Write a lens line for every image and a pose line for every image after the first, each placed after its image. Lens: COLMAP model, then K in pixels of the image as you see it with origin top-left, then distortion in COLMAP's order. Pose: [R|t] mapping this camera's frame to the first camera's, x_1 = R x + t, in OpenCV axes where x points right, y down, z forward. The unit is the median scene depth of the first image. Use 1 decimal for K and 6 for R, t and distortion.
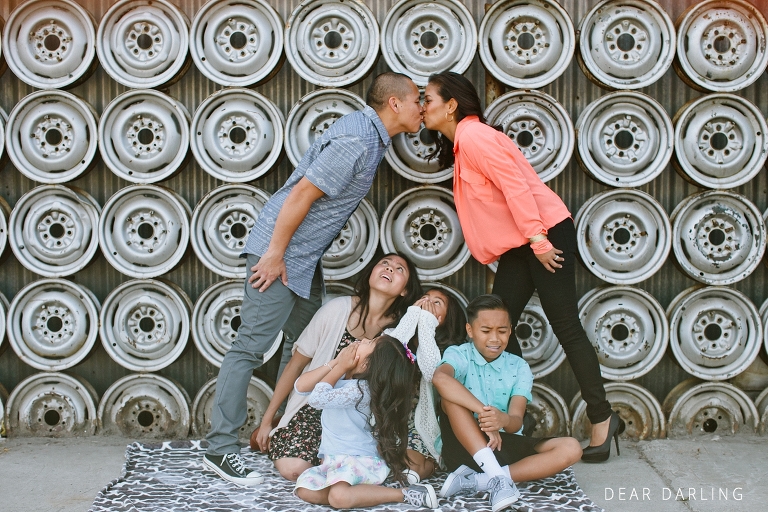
lens RADIAL K [[1134.1, 0, 372.9], [0, 1134.1, 245.3], [0, 0, 1]] dist [-0.194755, 0.451232]
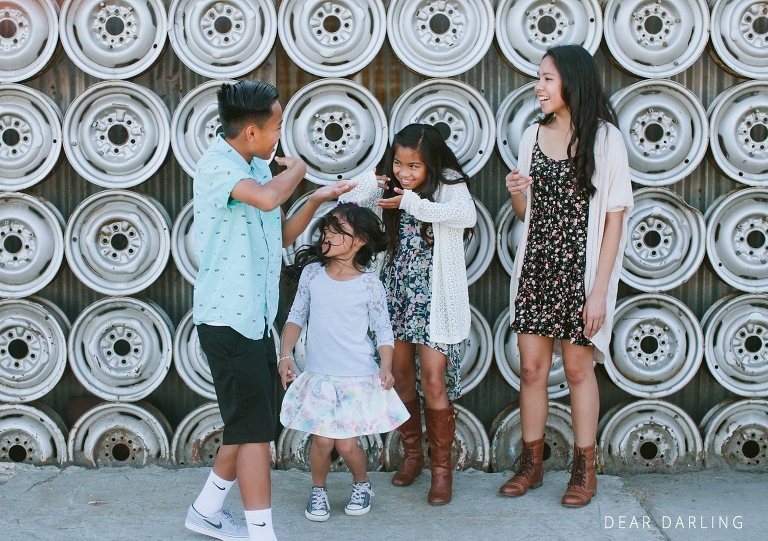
lens RADIAL K [[1246.3, 0, 337.2], [0, 1246.3, 287.6], [0, 0, 1]] dist [-0.159917, 0.277687]
pose [[0.999968, -0.004012, -0.006980, -0.526834], [0.004222, 0.999528, 0.030422, -0.005542], [0.006854, -0.030451, 0.999513, 0.025629]]
